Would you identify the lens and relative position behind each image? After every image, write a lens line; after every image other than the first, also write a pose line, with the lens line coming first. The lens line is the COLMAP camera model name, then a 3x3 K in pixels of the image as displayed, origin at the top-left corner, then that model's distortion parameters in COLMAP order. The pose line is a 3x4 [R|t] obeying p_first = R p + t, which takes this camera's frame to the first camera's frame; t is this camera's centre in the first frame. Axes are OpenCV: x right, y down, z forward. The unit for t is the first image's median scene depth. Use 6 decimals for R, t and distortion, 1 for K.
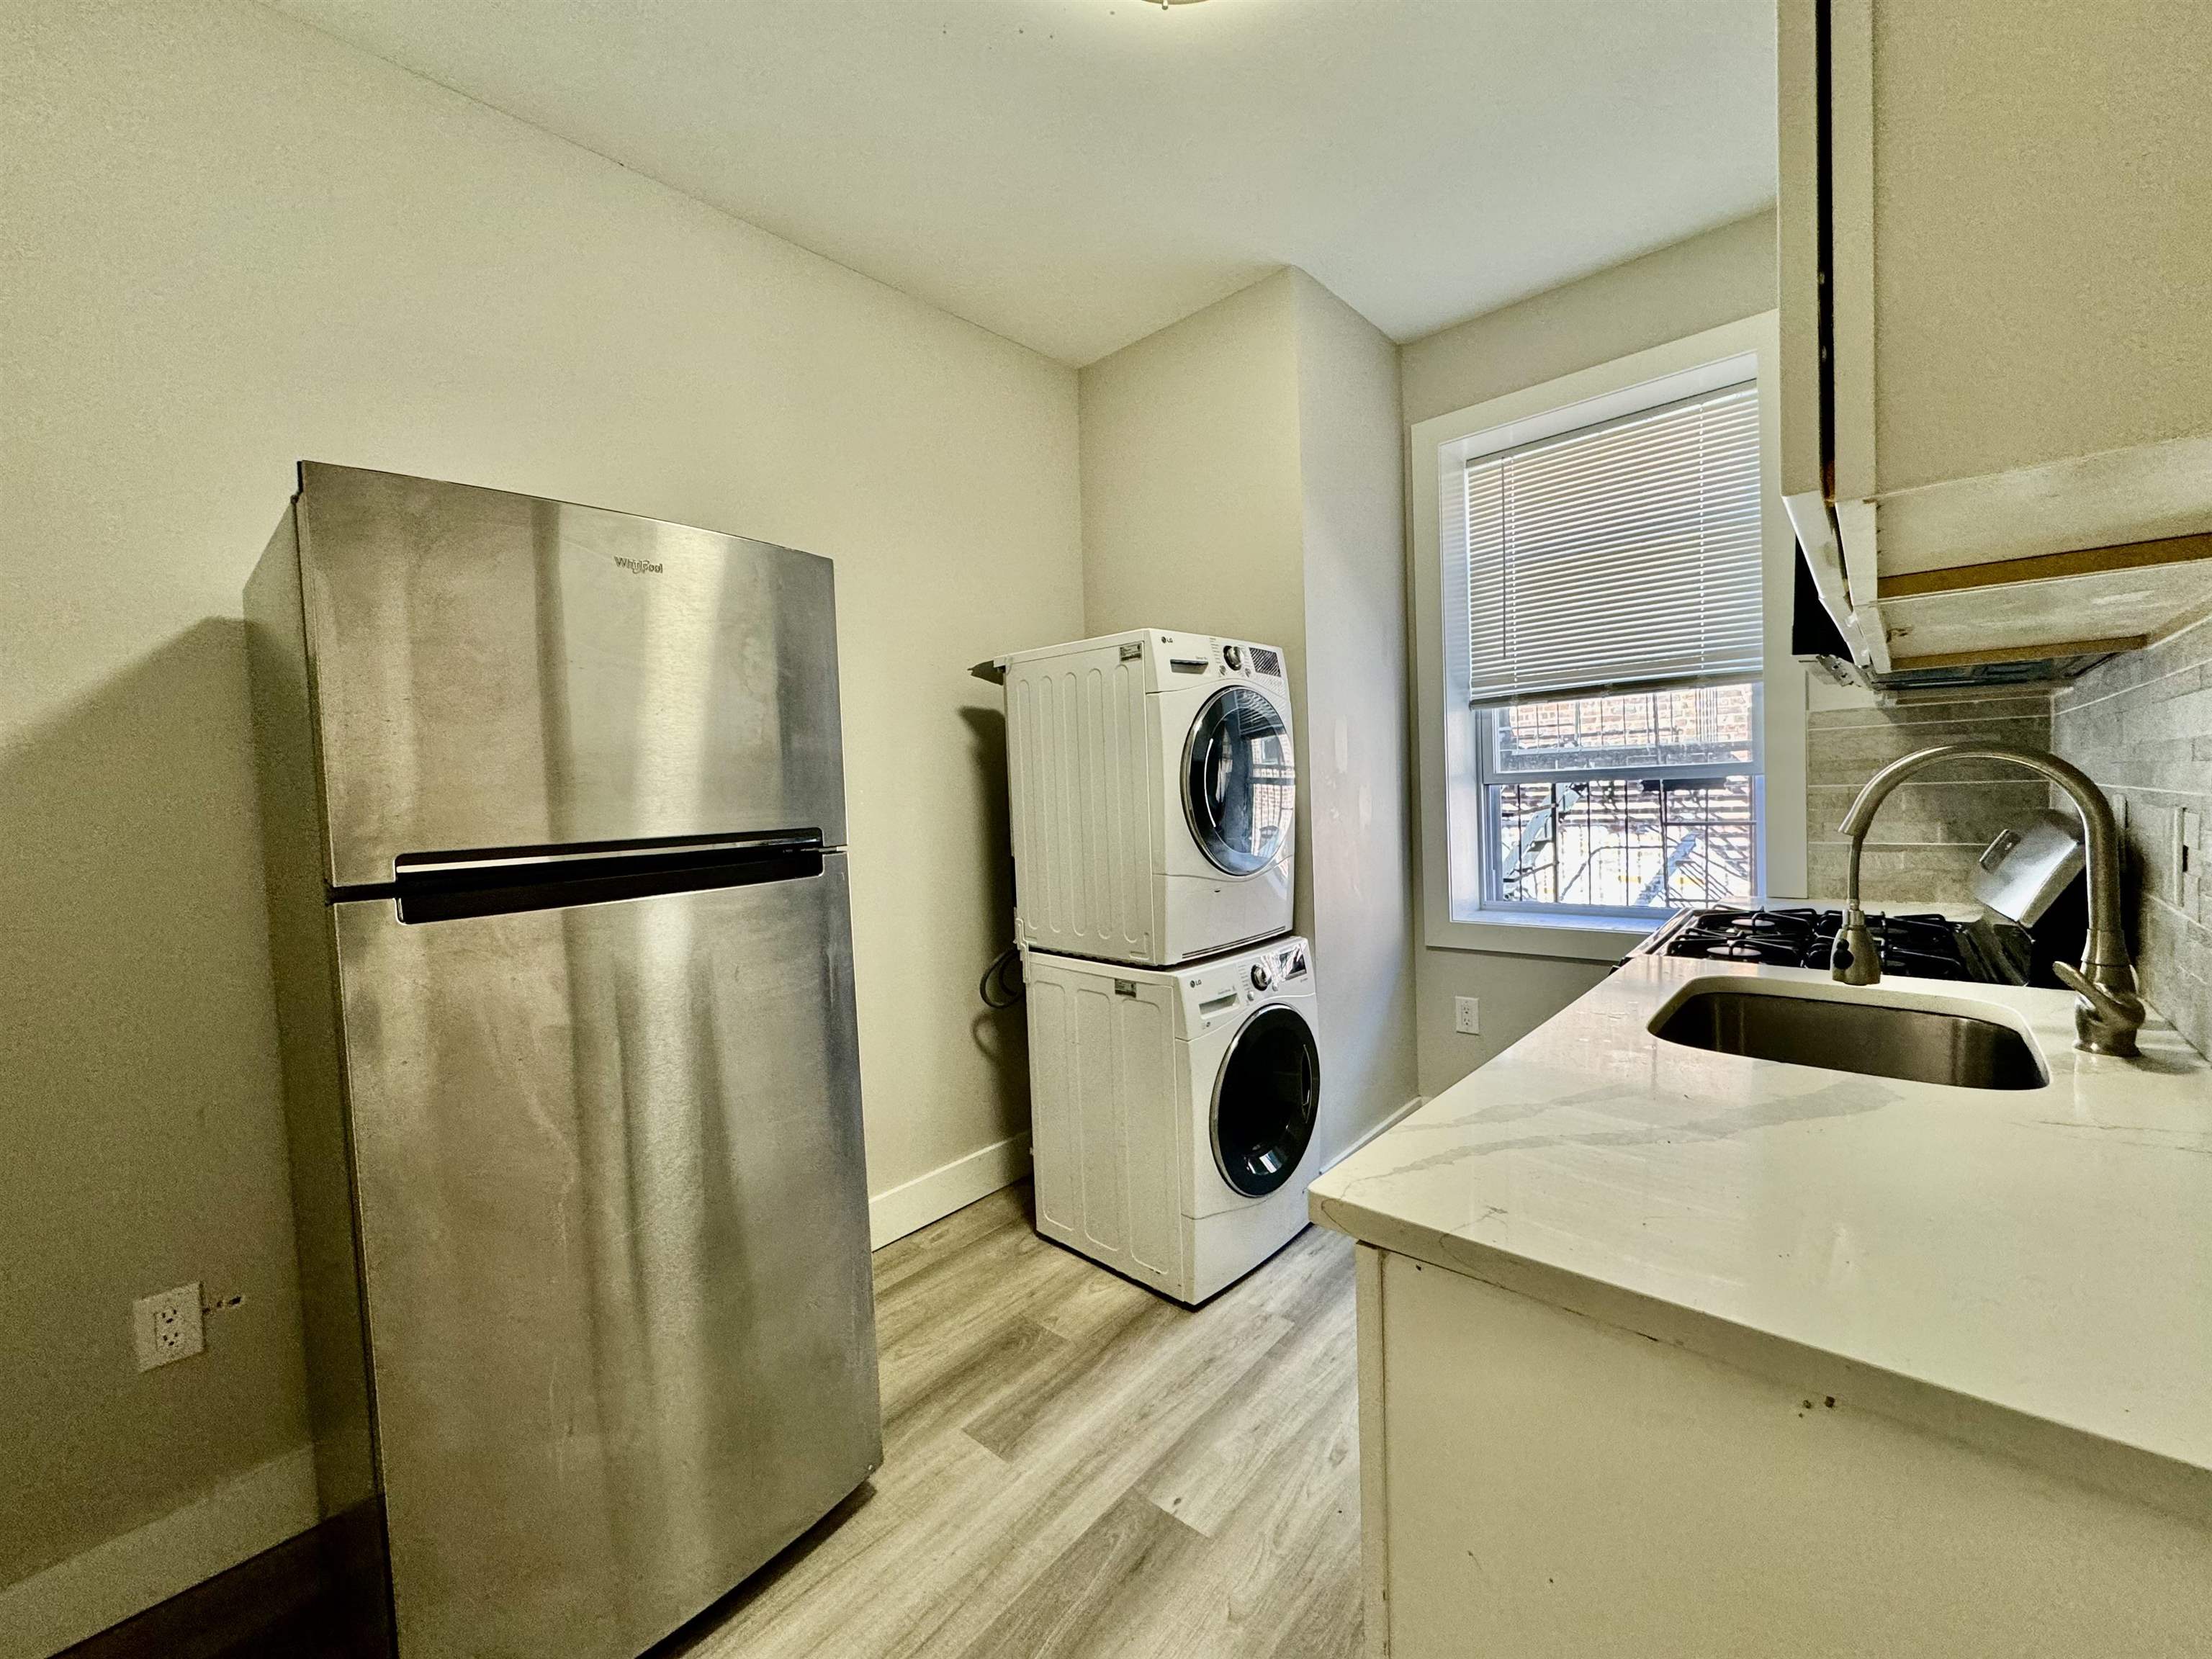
lens RADIAL K [[877.1, 0, 1105.6], [0, 877.1, 828.6], [0, 0, 1]] dist [-0.001984, 0.000236]
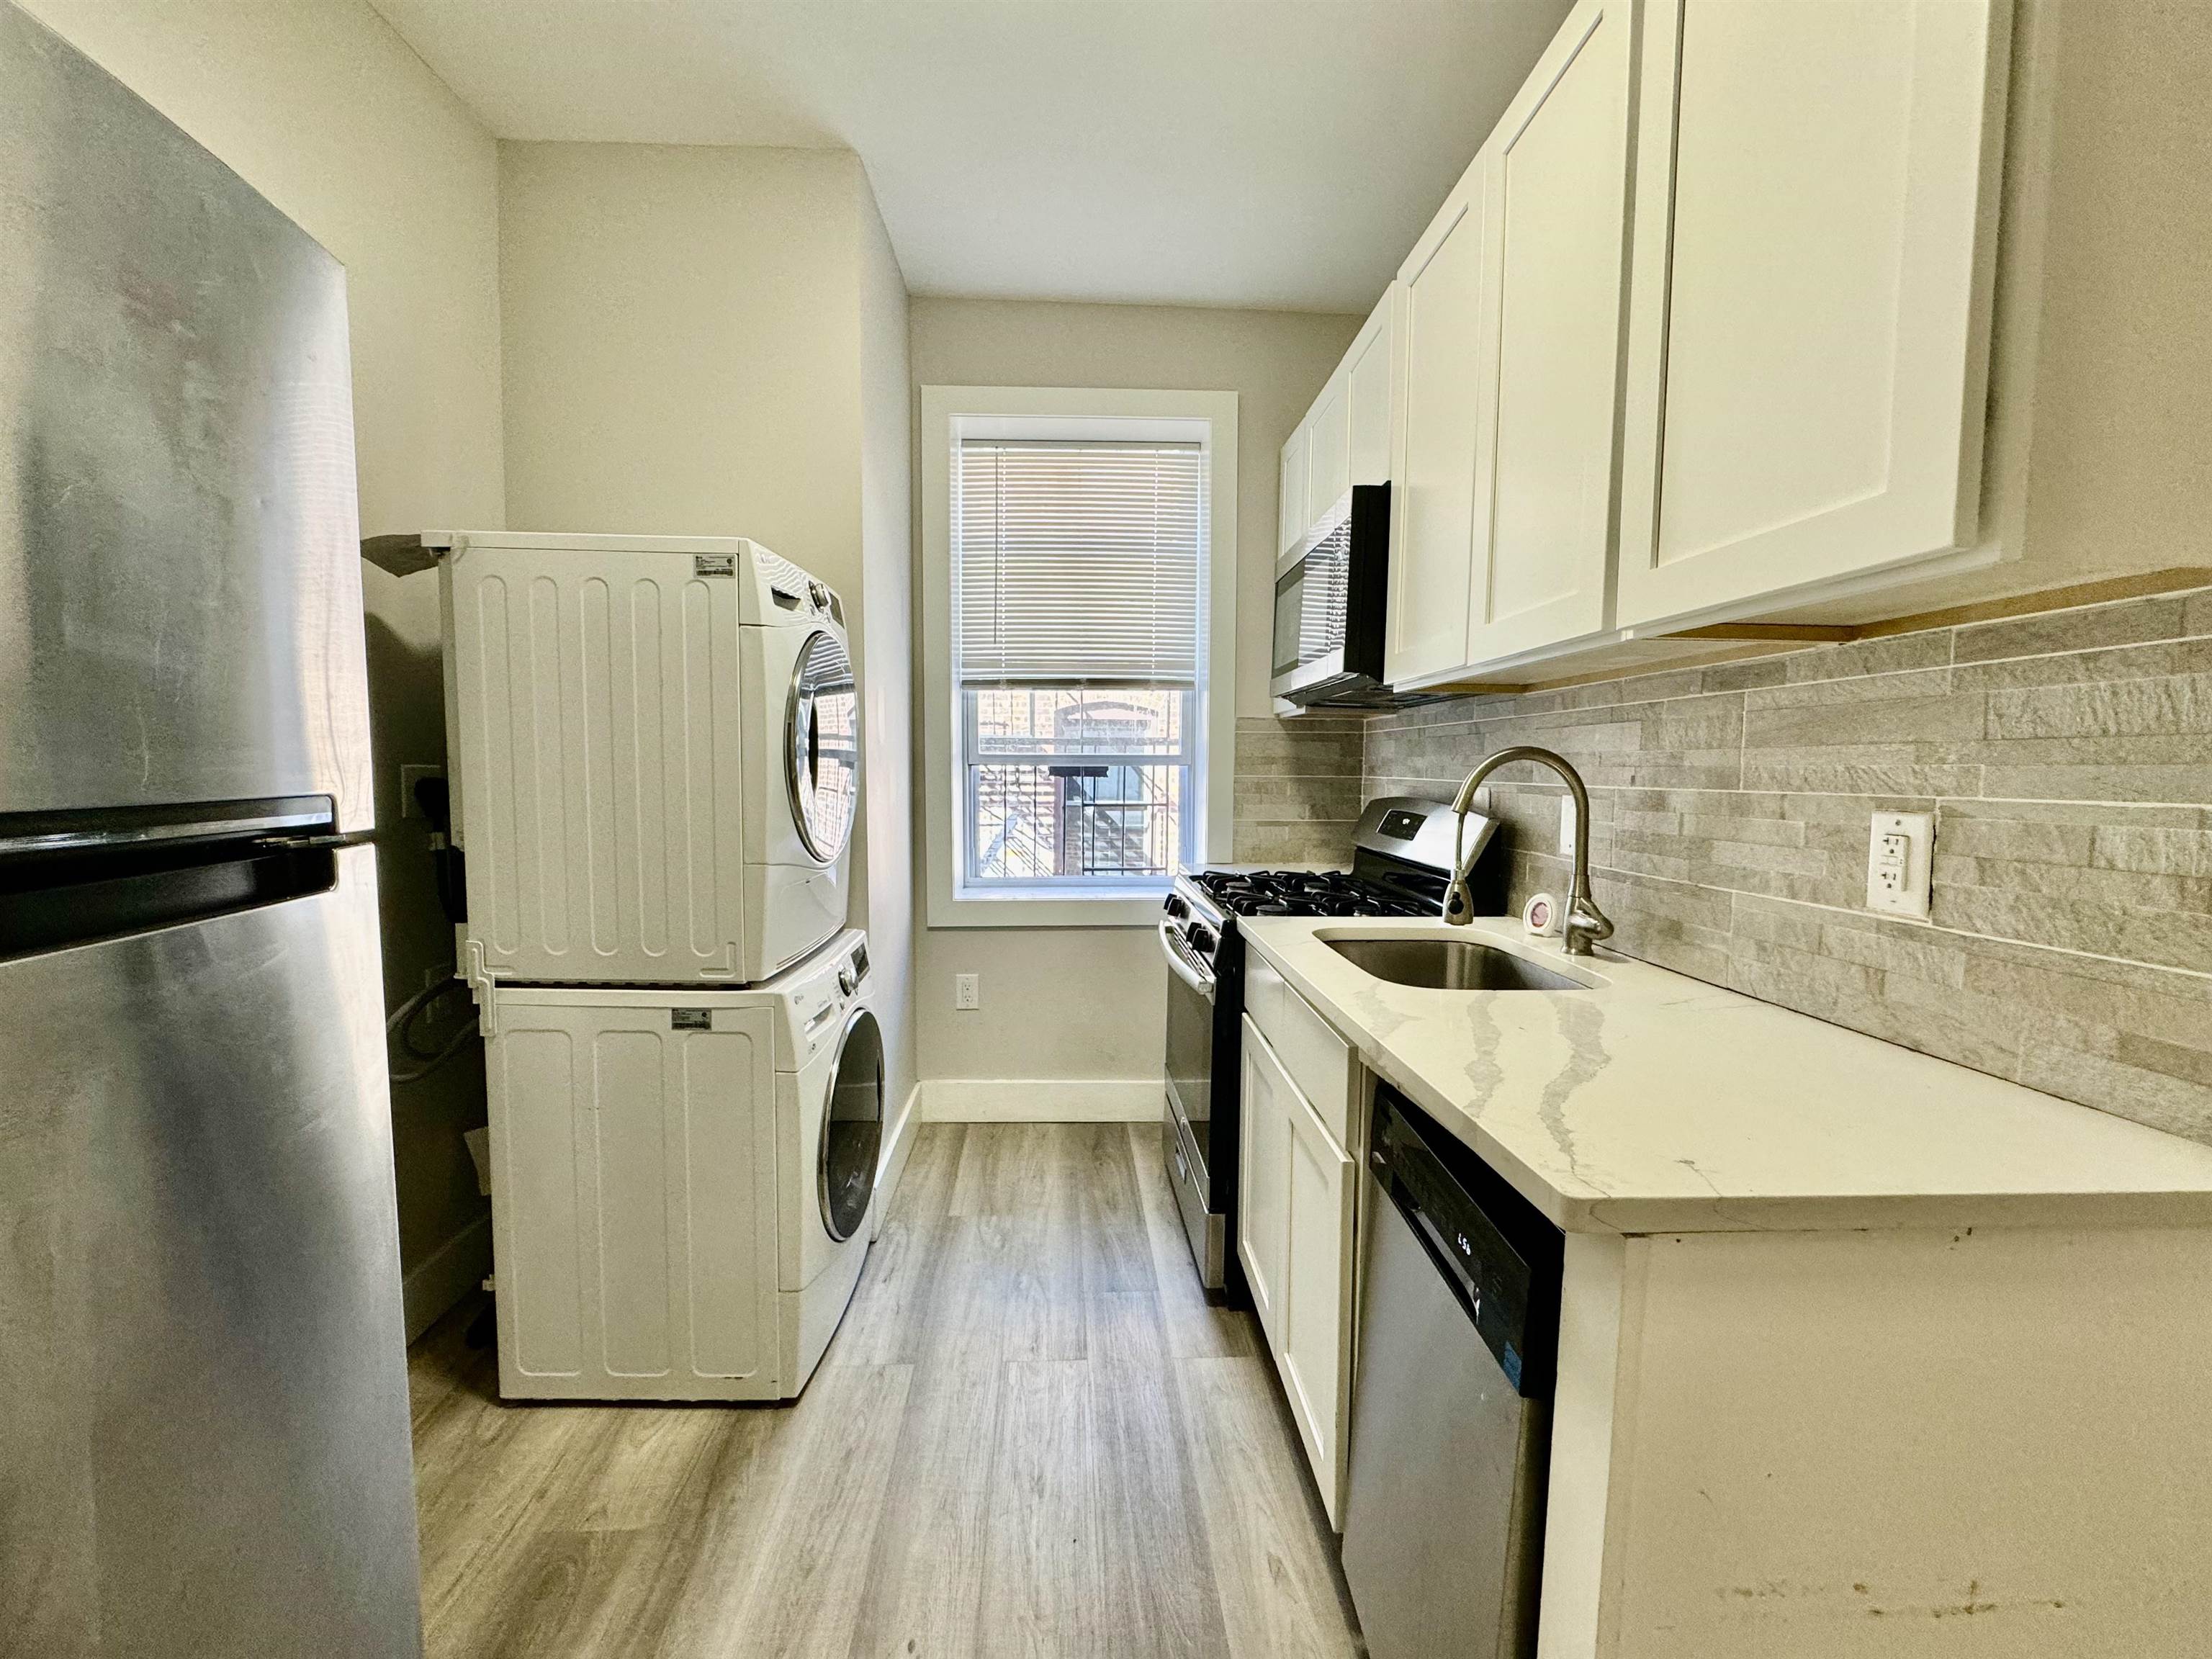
lens RADIAL K [[877.1, 0, 1103.8], [0, 877.1, 825.6], [0, 0, 1]] dist [-0.001984, 0.000236]
pose [[0.713393, -0.008272, 0.700715, -0.239222], [-0.005295, 0.999838, 0.017194, 0.003712], [-0.700744, -0.015977, 0.713234, 0.222050]]
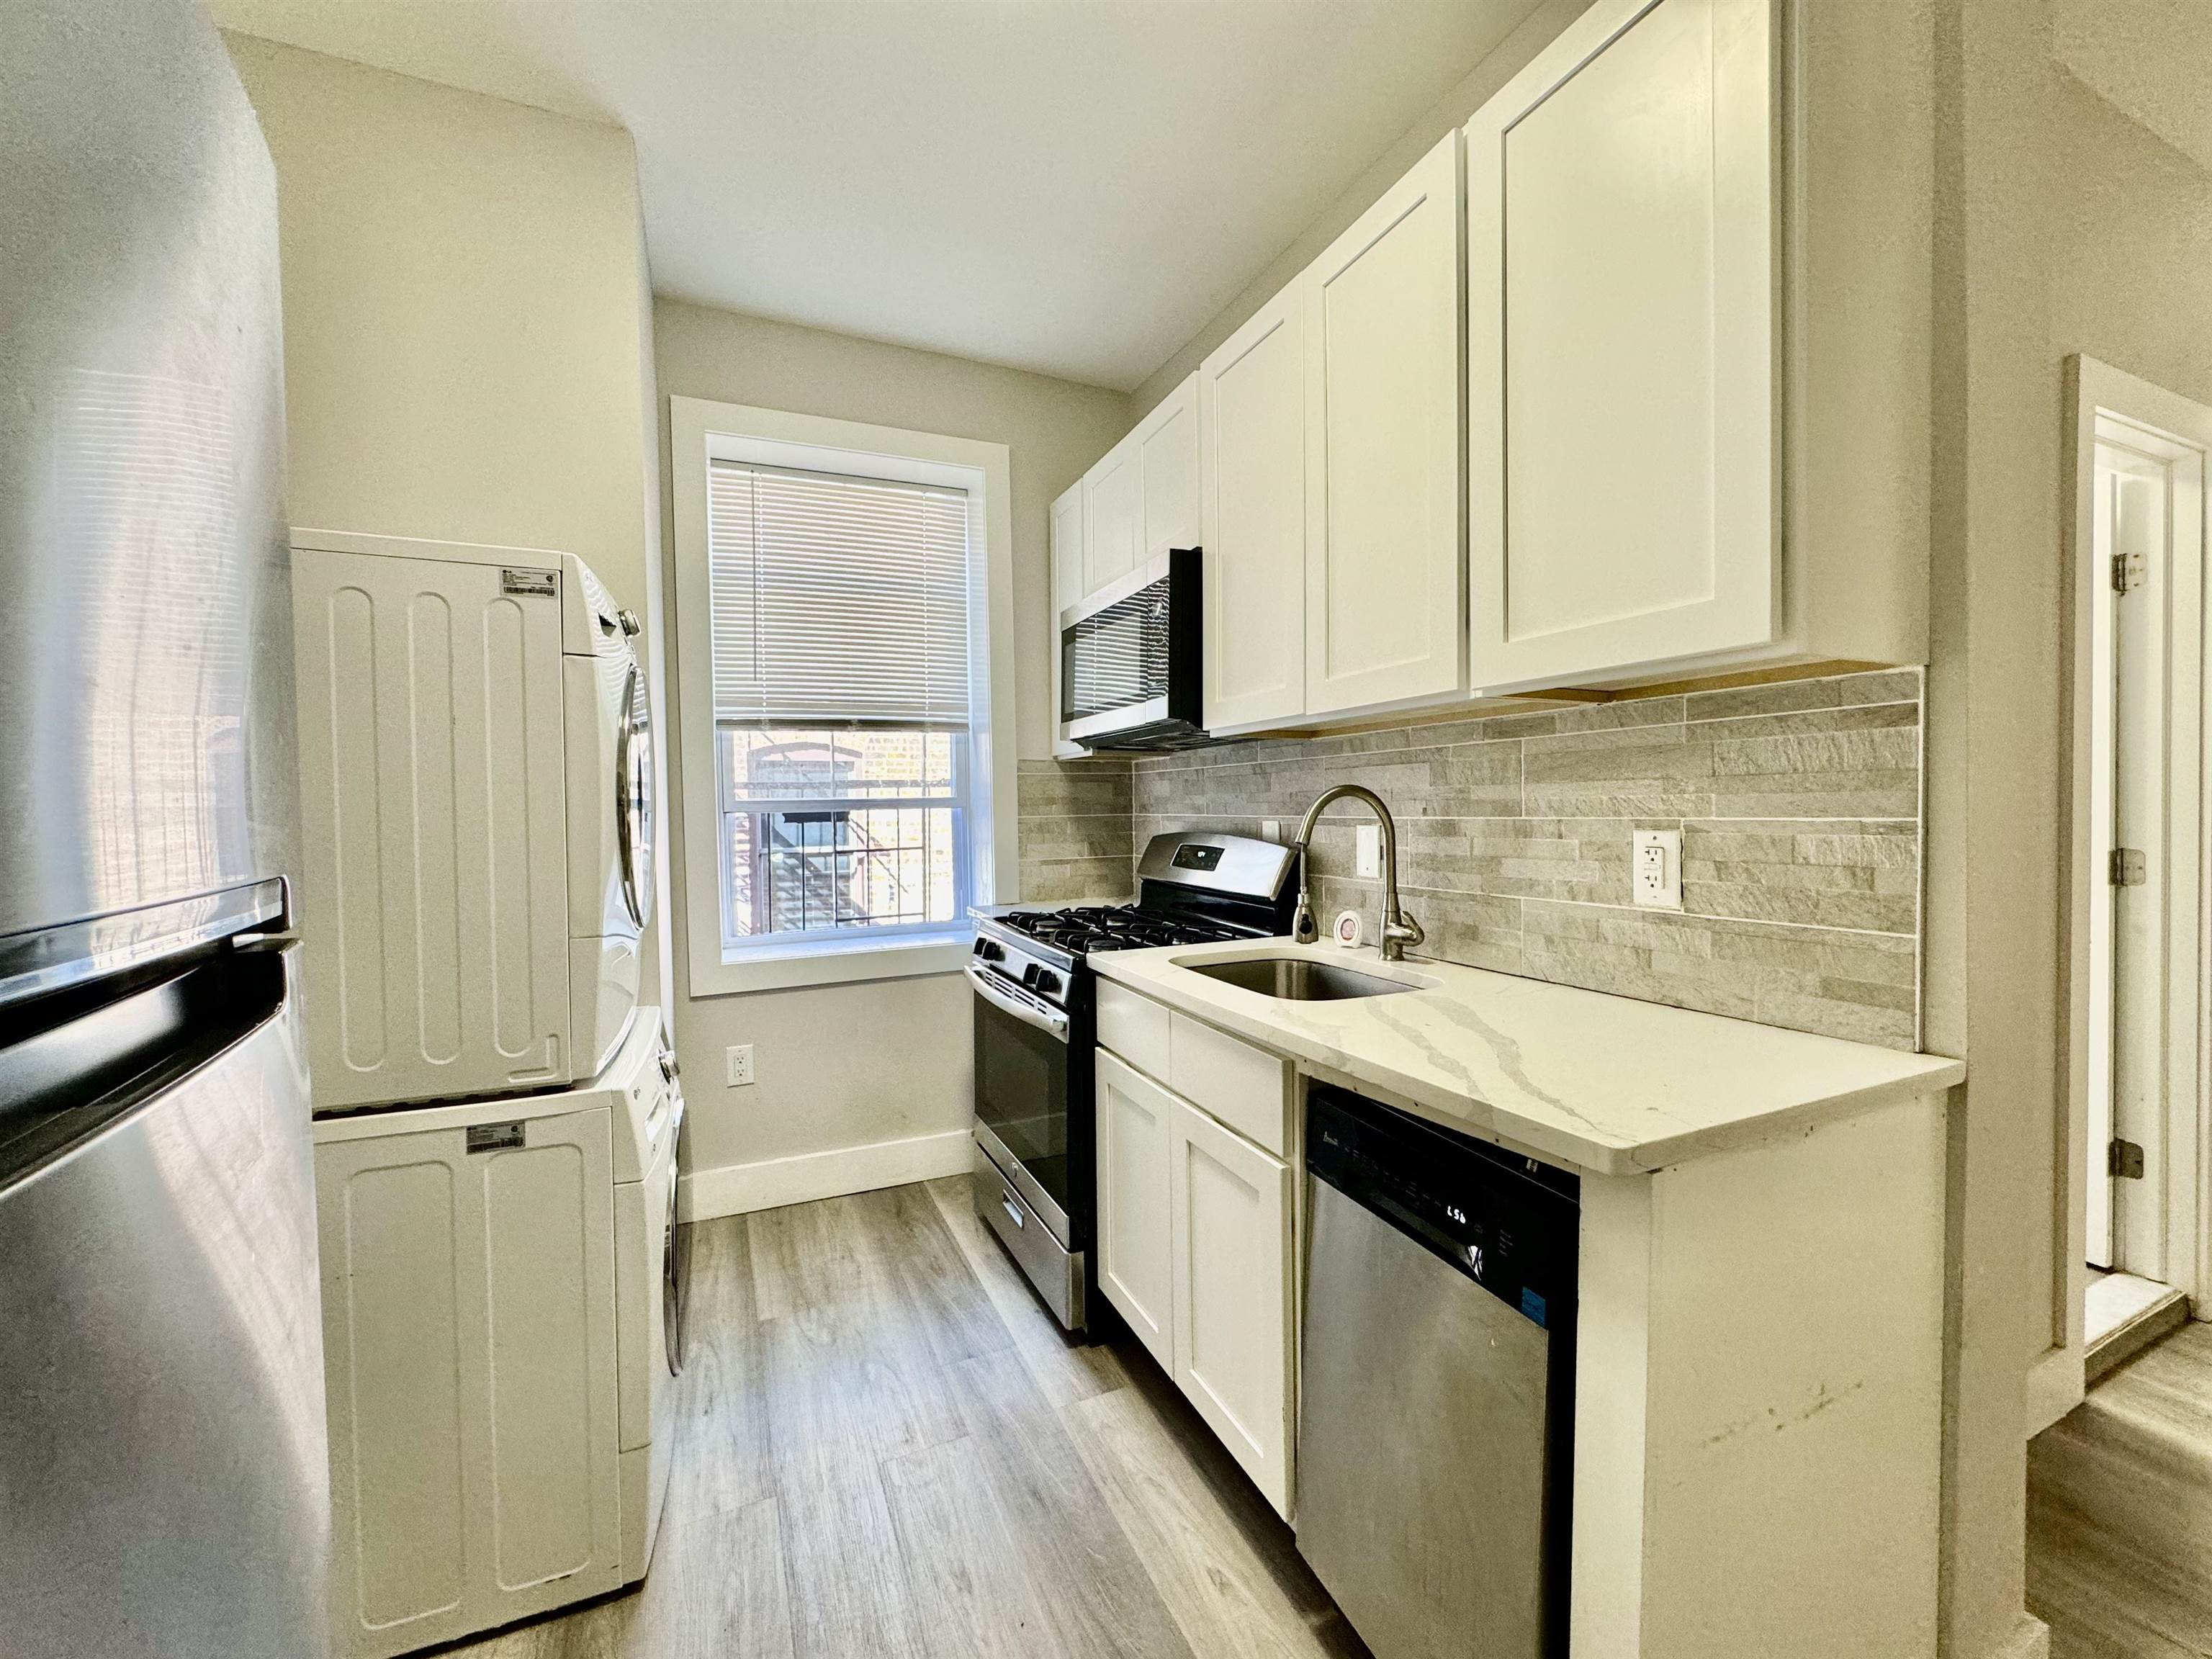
lens RADIAL K [[877.1, 0, 1103.5], [0, 877.1, 826.6], [0, 0, 1]] dist [-0.001984, 0.000236]
pose [[0.410566, 0.004447, 0.911820, -0.341622], [0.036616, 0.999101, -0.021360, -0.001158], [-0.911095, 0.042157, 0.410034, 0.357996]]
